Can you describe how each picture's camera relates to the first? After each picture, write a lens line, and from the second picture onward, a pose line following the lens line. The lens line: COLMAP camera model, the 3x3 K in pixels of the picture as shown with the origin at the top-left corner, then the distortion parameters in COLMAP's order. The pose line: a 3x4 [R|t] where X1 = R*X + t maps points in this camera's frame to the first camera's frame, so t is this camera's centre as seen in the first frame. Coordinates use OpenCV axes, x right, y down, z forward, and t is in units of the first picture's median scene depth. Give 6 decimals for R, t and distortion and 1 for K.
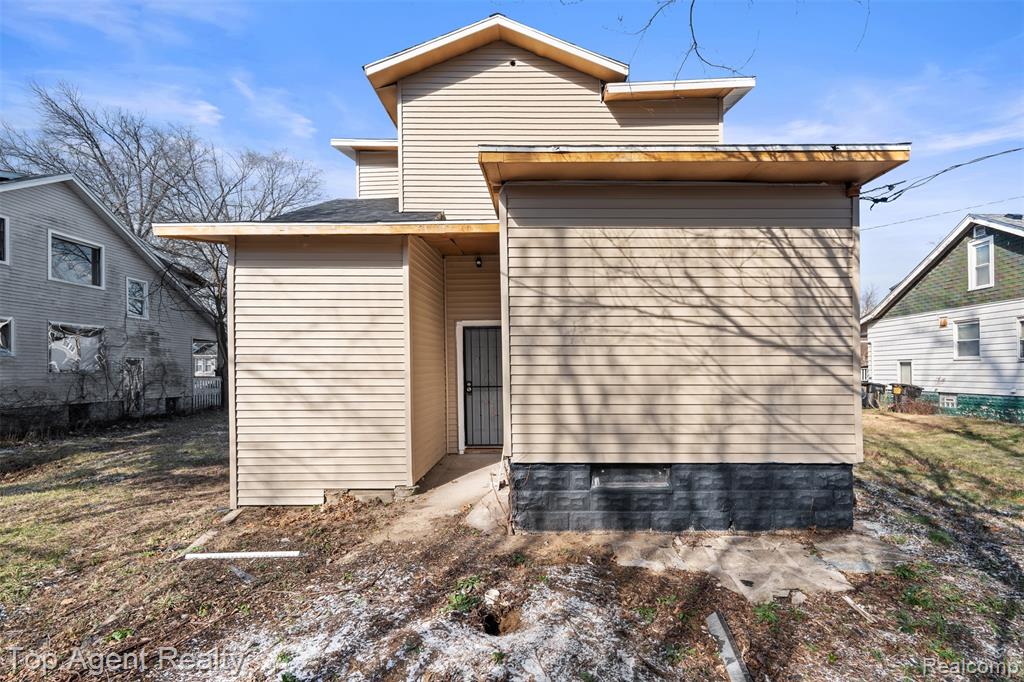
lens RADIAL K [[457.4, 0, 502.9], [0, 457.4, 384.1], [0, 0, 1]] dist [-0.002359, -0.001216]
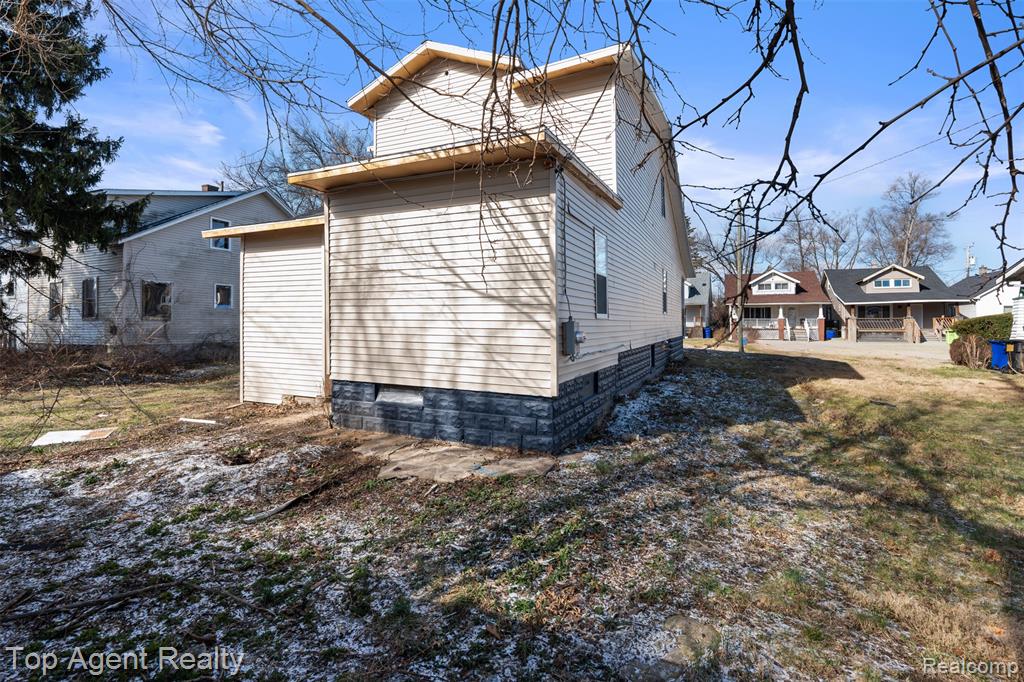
lens RADIAL K [[457.4, 0, 517.5], [0, 457.4, 336.0], [0, 0, 1]] dist [-0.002359, -0.001216]
pose [[0.913318, 0.019223, -0.406793, 1.163992], [-0.019484, 0.999804, 0.003501, 0.015930], [0.406780, 0.004729, 0.913514, -0.100562]]
